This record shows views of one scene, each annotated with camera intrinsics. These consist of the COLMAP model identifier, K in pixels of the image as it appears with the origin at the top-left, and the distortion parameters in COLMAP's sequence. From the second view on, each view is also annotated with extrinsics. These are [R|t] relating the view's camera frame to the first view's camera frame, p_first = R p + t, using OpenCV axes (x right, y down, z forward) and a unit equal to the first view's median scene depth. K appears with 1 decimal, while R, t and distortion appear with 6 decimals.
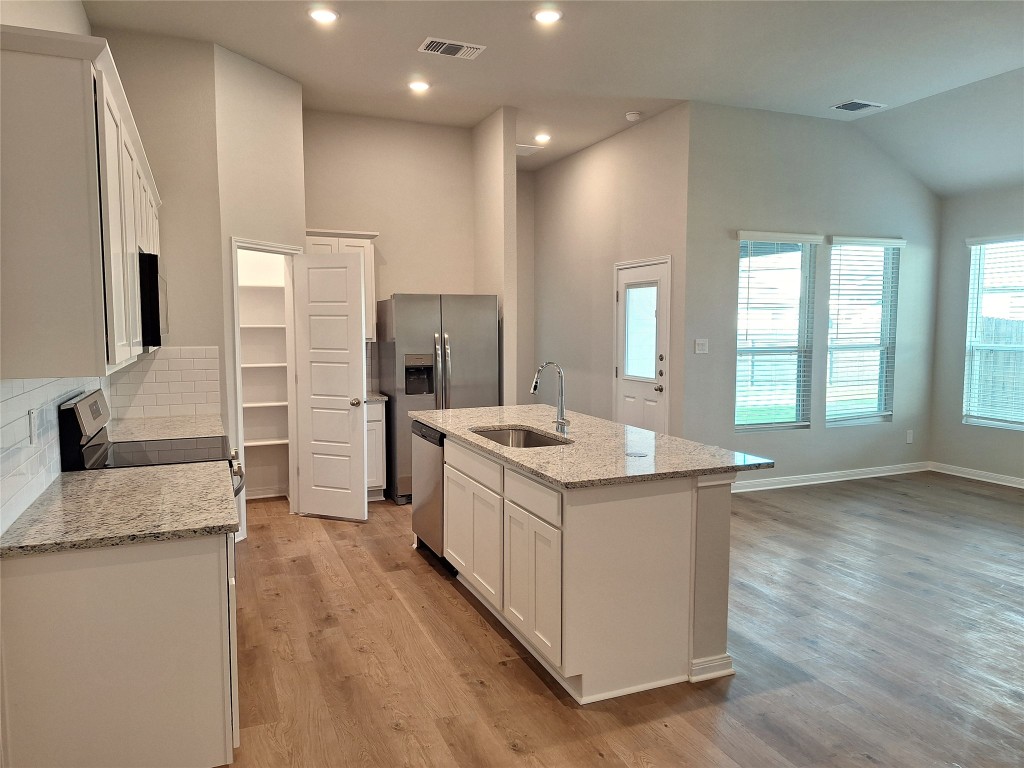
lens RADIAL K [[707.5, 0, 510.9], [0, 707.5, 381.2], [0, 0, 1]] dist [0.102064, -0.125871]
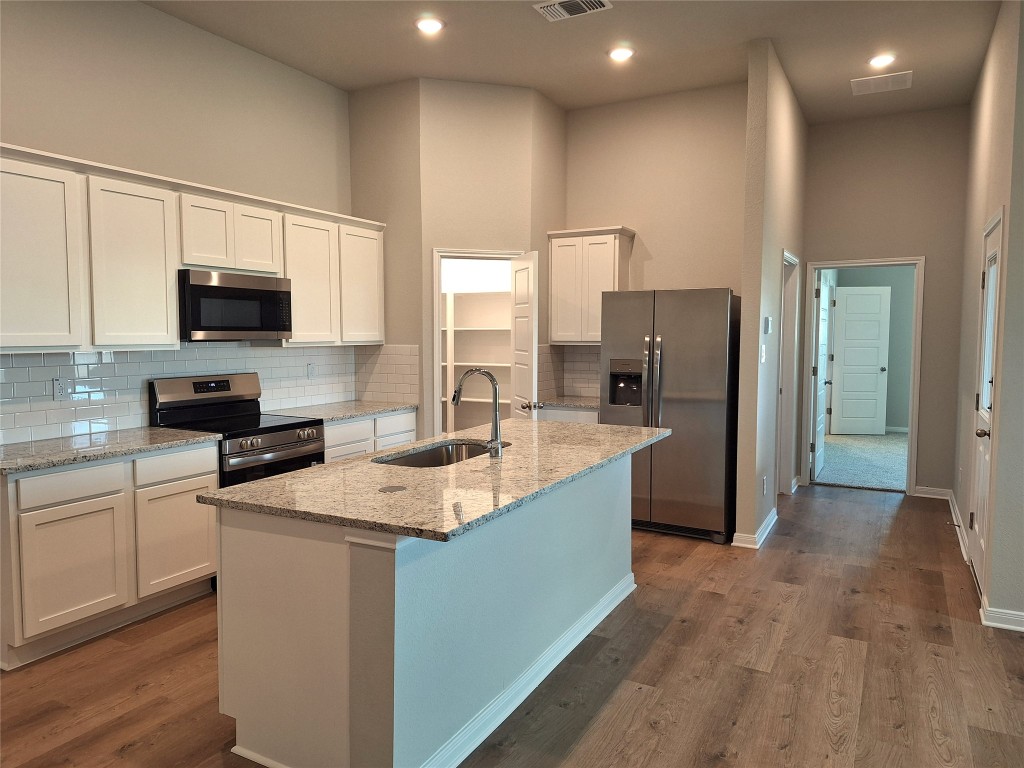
lens RADIAL K [[707.5, 0, 510.9], [0, 707.5, 381.2], [0, 0, 1]] dist [0.102064, -0.125871]
pose [[0.619115, 0.059288, -0.783059, 0.468932], [-0.065068, 0.997590, 0.024085, -0.022894], [0.782600, 0.036040, 0.621481, 0.335180]]
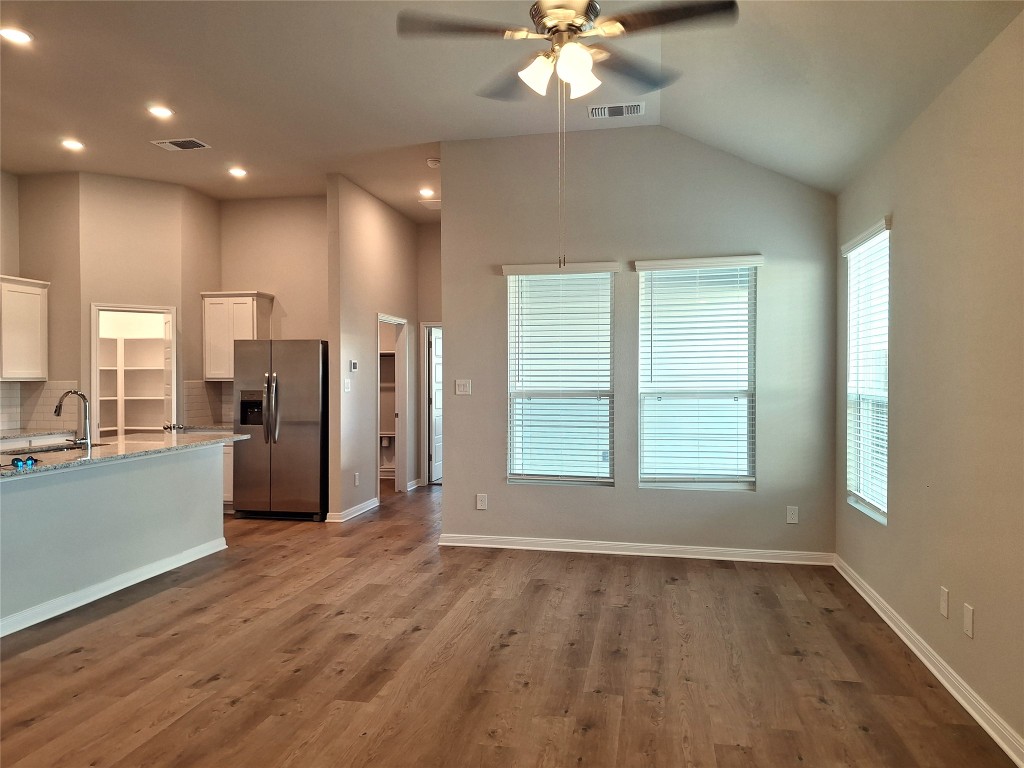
lens RADIAL K [[707.5, 0, 510.9], [0, 707.5, 381.2], [0, 0, 1]] dist [0.102064, -0.125871]
pose [[0.822585, 0.005435, -0.568617, 0.892601], [-0.046168, 0.997291, -0.057256, -0.005382], [0.566765, 0.073350, 0.820608, 0.260573]]
